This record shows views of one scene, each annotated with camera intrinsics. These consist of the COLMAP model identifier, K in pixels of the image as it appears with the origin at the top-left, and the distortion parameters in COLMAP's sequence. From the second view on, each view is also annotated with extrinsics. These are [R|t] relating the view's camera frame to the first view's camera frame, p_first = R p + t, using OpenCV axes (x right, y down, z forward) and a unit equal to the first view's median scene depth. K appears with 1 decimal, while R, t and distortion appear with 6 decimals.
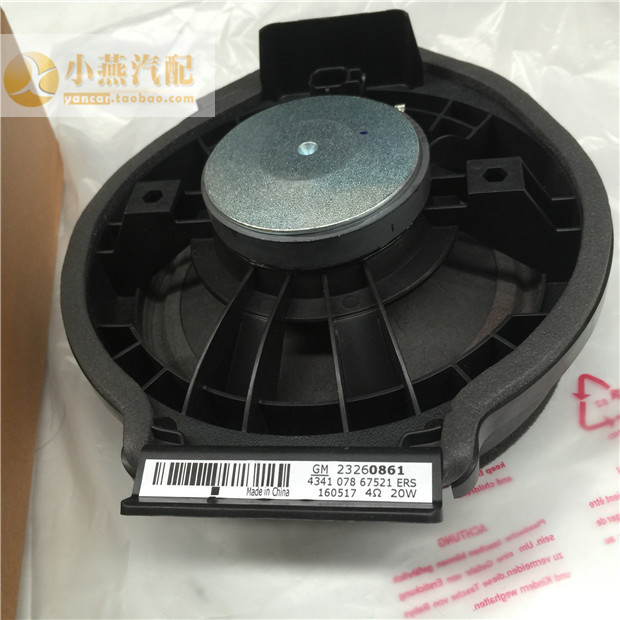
lens RADIAL K [[714.7, 0, 308.2], [0, 714.7, 305.6], [0, 0, 1]] dist [0.040965, 0.000000]
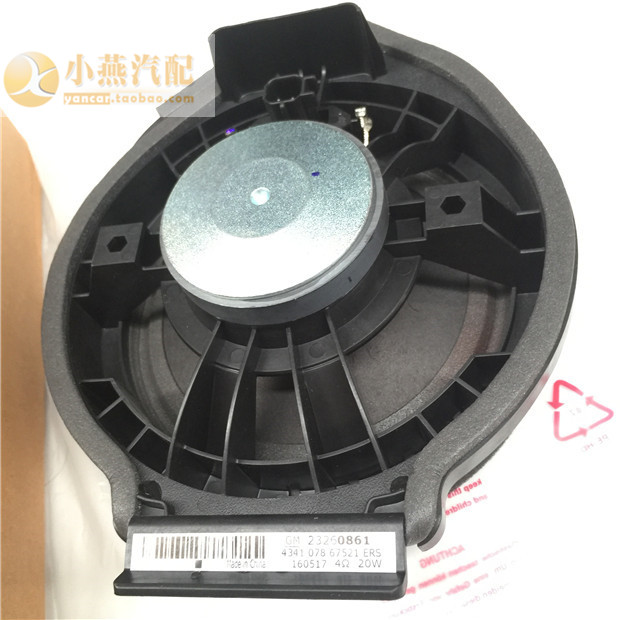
lens RADIAL K [[714.7, 0, 310.7], [0, 714.7, 297.0], [0, 0, 1]] dist [0.040965, 0.000000]
pose [[0.994283, -0.092996, -0.052479, 0.108547], [0.100735, 0.979918, 0.172085, -0.249720], [0.035421, -0.176387, 0.983683, 0.012527]]
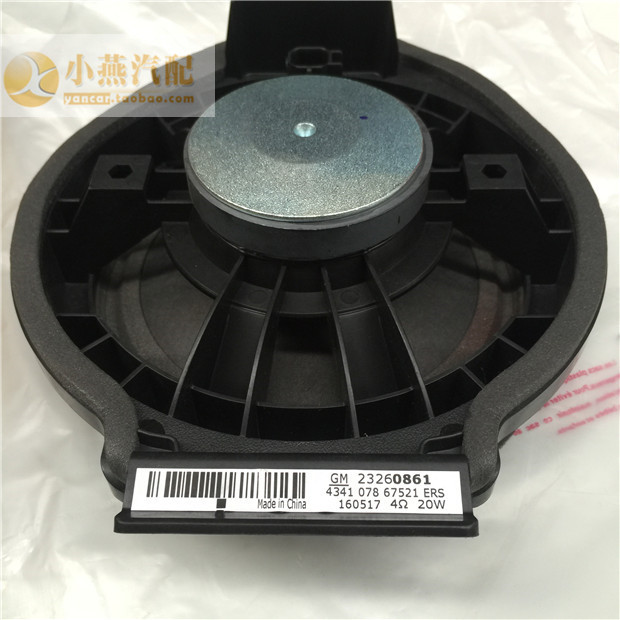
lens RADIAL K [[714.7, 0, 300.3], [0, 714.7, 308.9], [0, 0, 1]] dist [0.040965, 0.000000]
pose [[0.985097, 0.031466, 0.169096, -0.157816], [-0.033280, 0.999415, 0.007901, 0.004693], [-0.168749, -0.013411, 0.985568, 0.087213]]
